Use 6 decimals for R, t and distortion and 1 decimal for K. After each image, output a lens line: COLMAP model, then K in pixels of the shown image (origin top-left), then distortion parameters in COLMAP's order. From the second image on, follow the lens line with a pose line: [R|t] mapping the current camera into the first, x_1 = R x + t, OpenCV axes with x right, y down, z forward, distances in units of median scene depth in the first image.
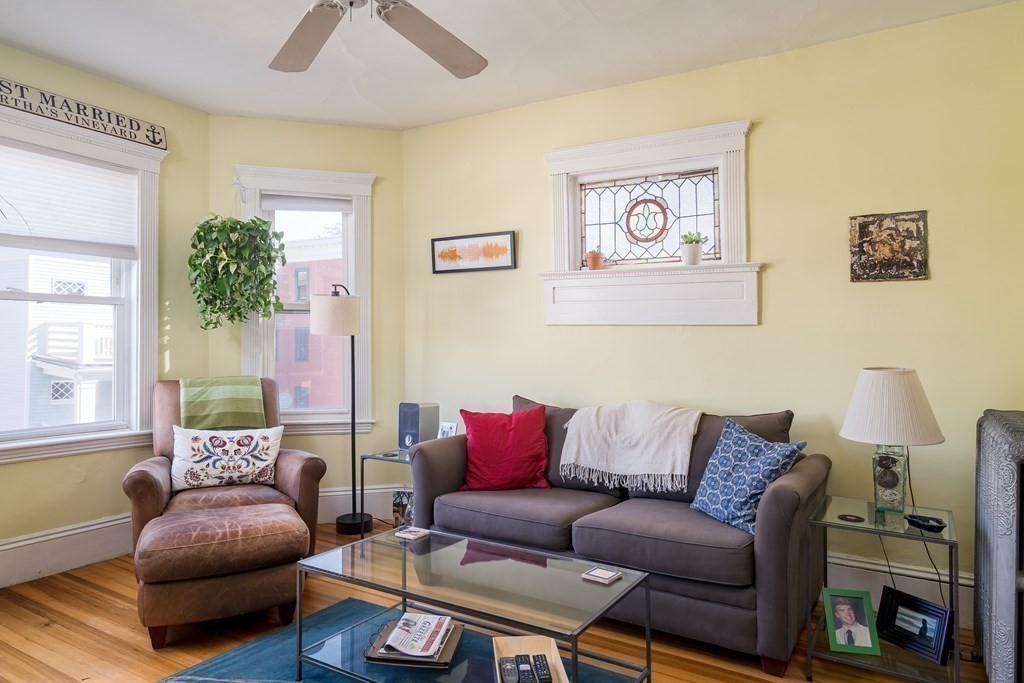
lens RADIAL K [[655.1, 0, 513.1], [0, 655.1, 325.0], [0, 0, 1]] dist [-0.000998, 0.000669]
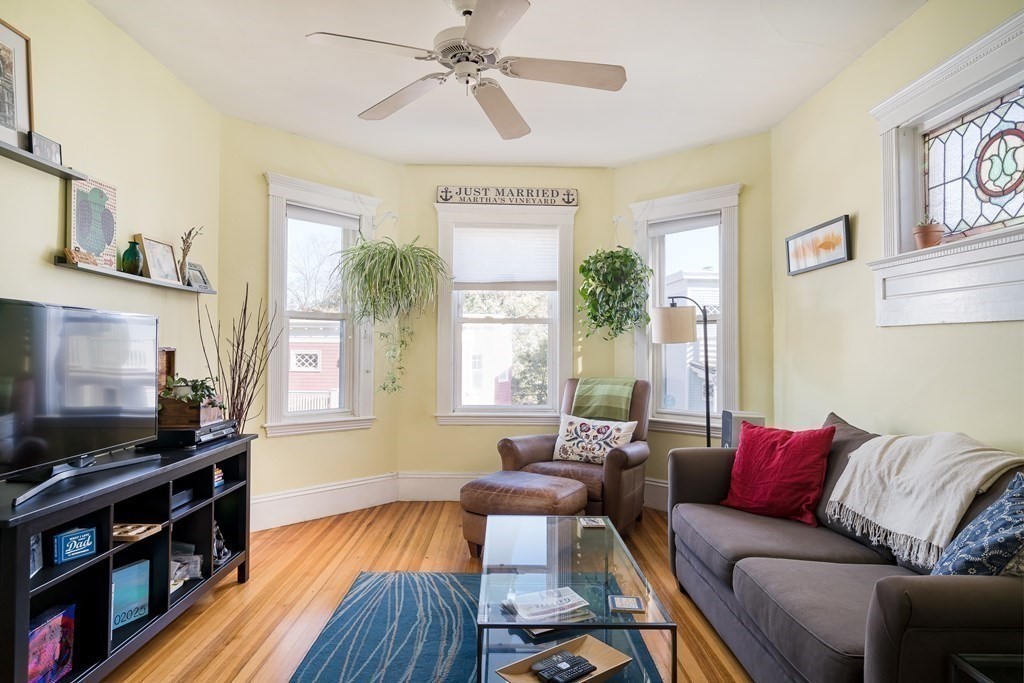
lens RADIAL K [[591.9, 0, 512.0], [0, 591.9, 341.5], [0, 0, 1]] dist [0.000288, 0.000299]
pose [[0.527342, -0.014814, -0.849524, 0.455610], [0.019973, 0.999788, -0.005036, 0.012969], [0.849418, -0.014312, 0.527526, 0.269999]]
